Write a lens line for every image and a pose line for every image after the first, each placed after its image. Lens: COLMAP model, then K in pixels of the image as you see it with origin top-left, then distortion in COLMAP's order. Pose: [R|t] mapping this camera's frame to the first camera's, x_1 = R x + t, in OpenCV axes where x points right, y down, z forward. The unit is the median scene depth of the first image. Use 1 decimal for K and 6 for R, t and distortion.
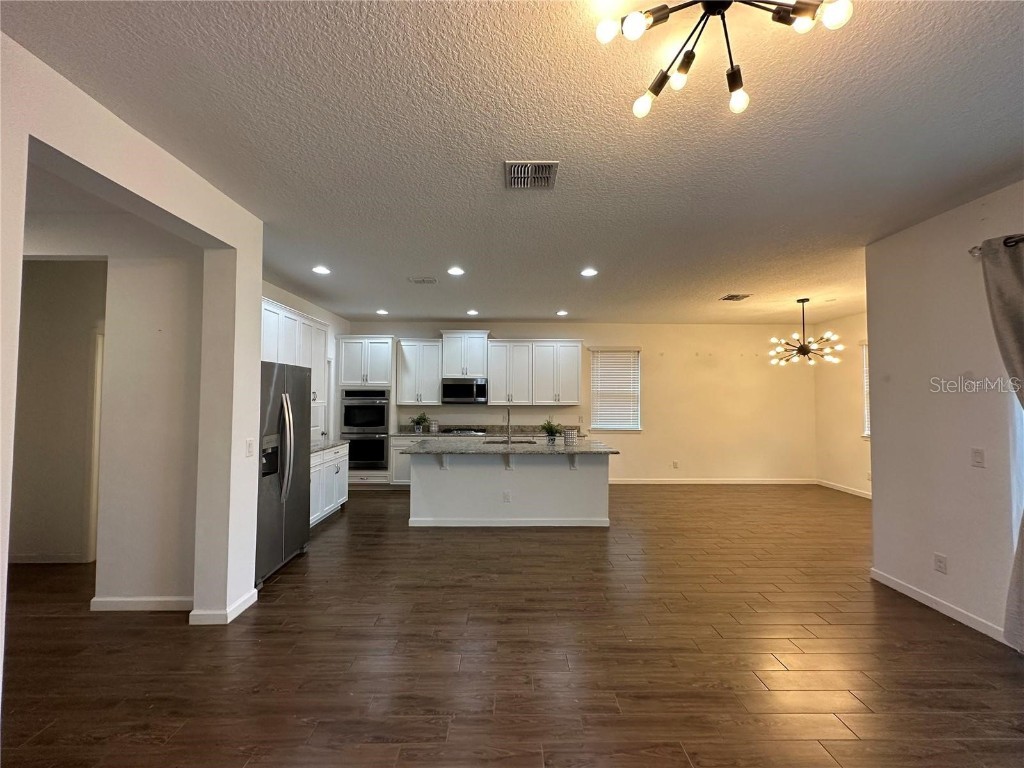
lens RADIAL K [[410.6, 0, 512.7], [0, 410.6, 384.8], [0, 0, 1]] dist [-0.003358, 0.000246]
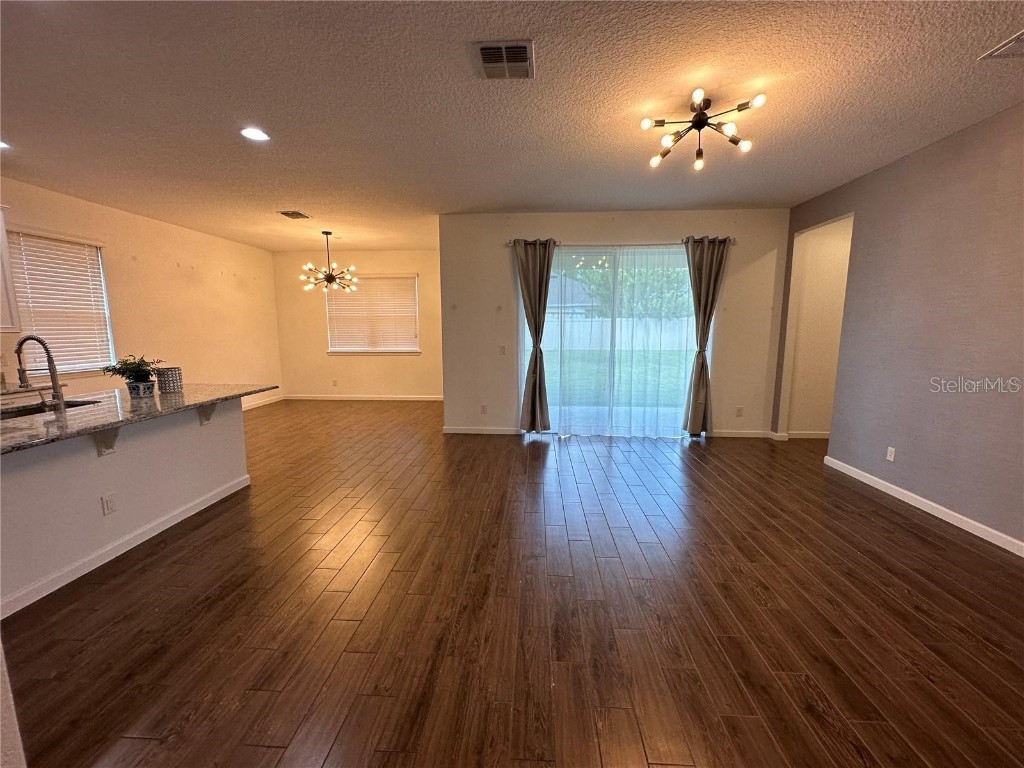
lens RADIAL K [[410.6, 0, 513.7], [0, 410.6, 381.5], [0, 0, 1]] dist [-0.003358, 0.000246]
pose [[0.060561, -0.134952, 0.989000, -0.507440], [-0.029751, 0.990134, 0.136929, 0.032090], [-0.997721, -0.037716, 0.055949, 0.487475]]
